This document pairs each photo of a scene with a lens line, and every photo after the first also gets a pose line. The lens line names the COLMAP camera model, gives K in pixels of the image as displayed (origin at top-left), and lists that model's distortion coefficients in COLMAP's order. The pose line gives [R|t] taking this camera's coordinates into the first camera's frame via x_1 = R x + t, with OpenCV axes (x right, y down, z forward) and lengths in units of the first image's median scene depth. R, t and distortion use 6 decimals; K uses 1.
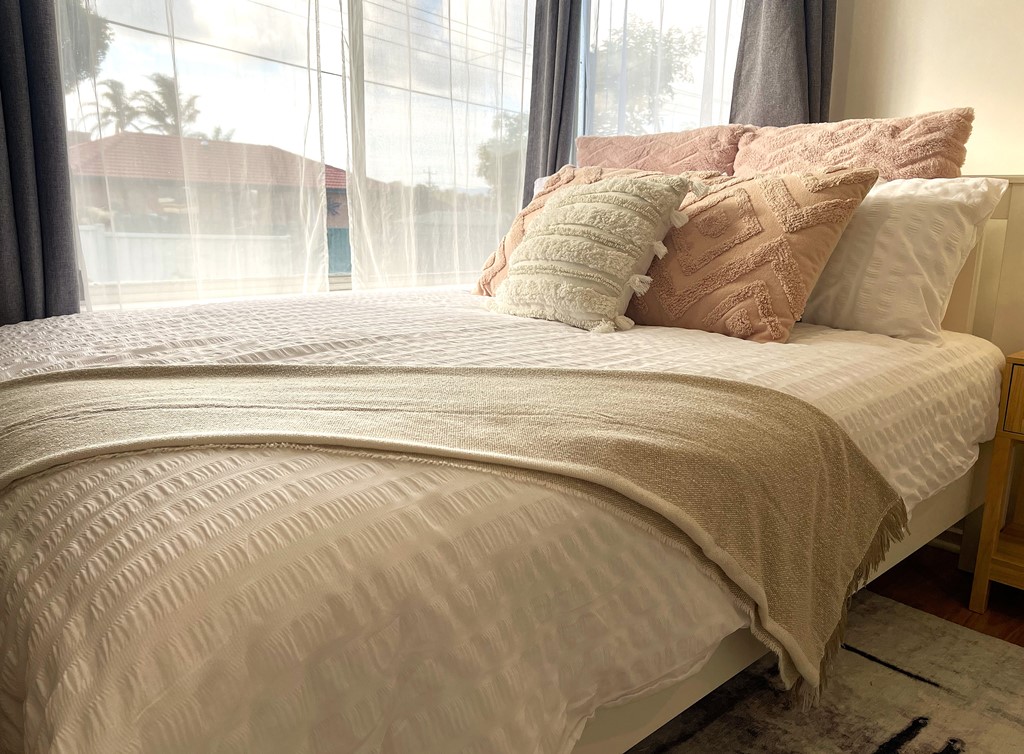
lens RADIAL K [[773.4, 0, 502.9], [0, 773.4, 371.3], [0, 0, 1]] dist [0.063507, -0.091741]
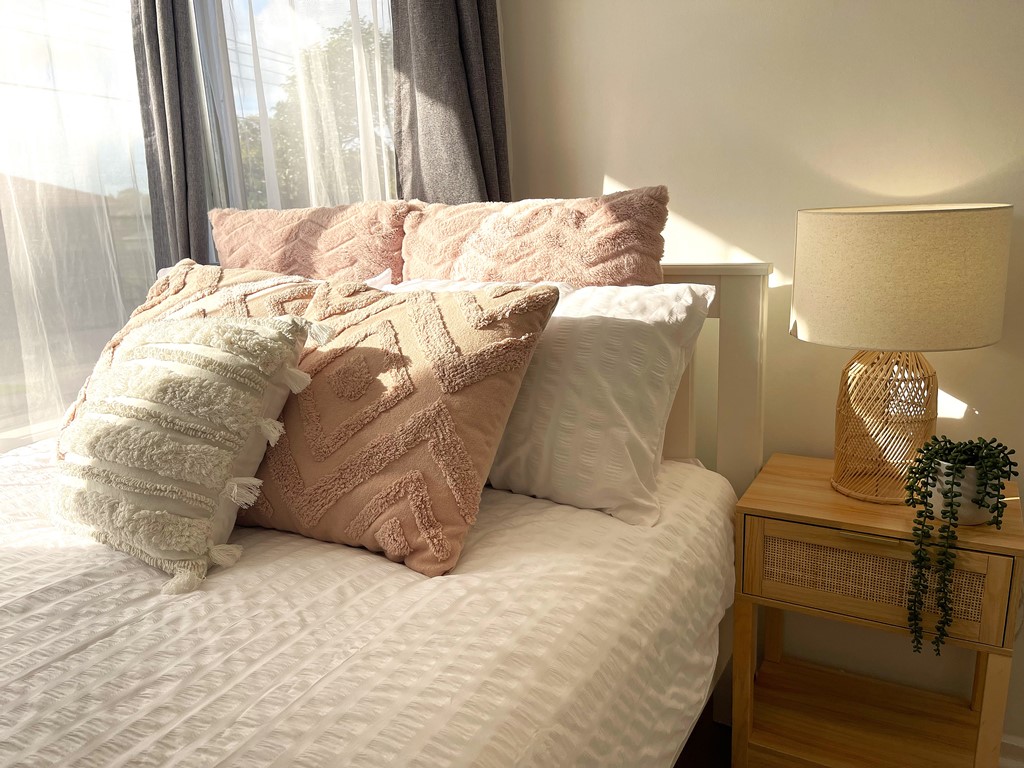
lens RADIAL K [[773.4, 0, 507.4], [0, 773.4, 387.3], [0, 0, 1]] dist [0.063507, -0.091741]
pose [[0.952432, -0.126436, 0.277286, 0.219648], [0.120146, 0.991965, 0.039632, -0.200618], [-0.280069, -0.004432, 0.959970, 0.306910]]
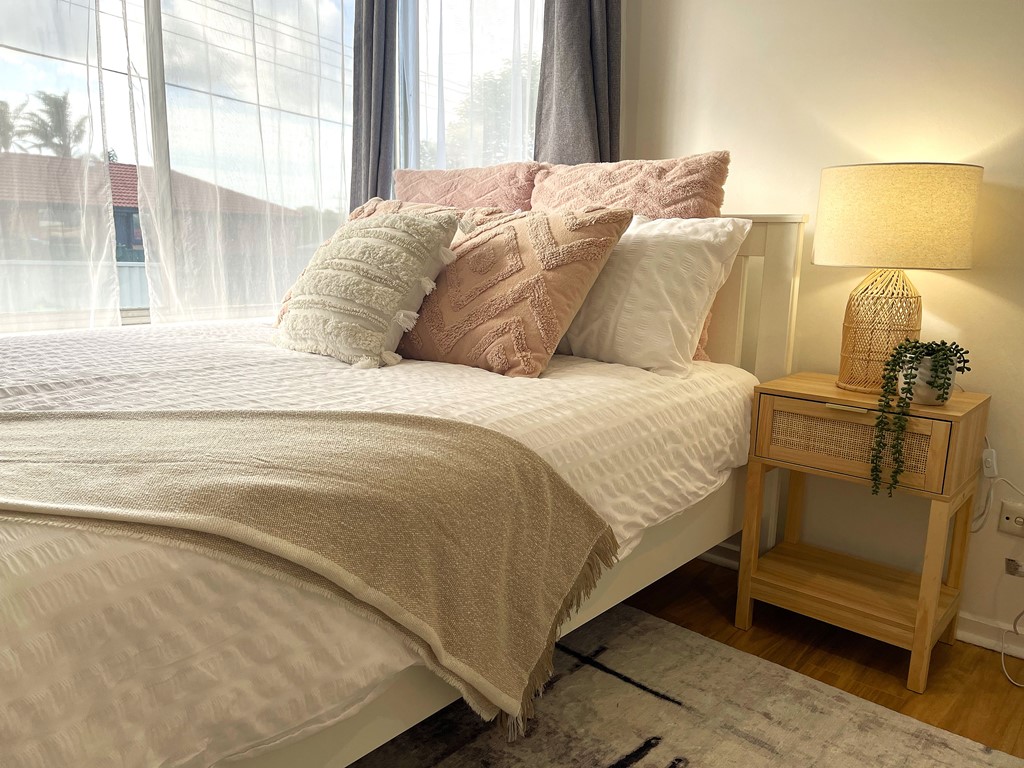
lens RADIAL K [[773.4, 0, 512.8], [0, 773.4, 387.1], [0, 0, 1]] dist [0.063507, -0.091741]
pose [[0.992819, -0.015946, 0.118555, 0.195130], [0.017538, 0.999769, -0.012398, -0.010207], [-0.118330, 0.014388, 0.992870, -0.012624]]
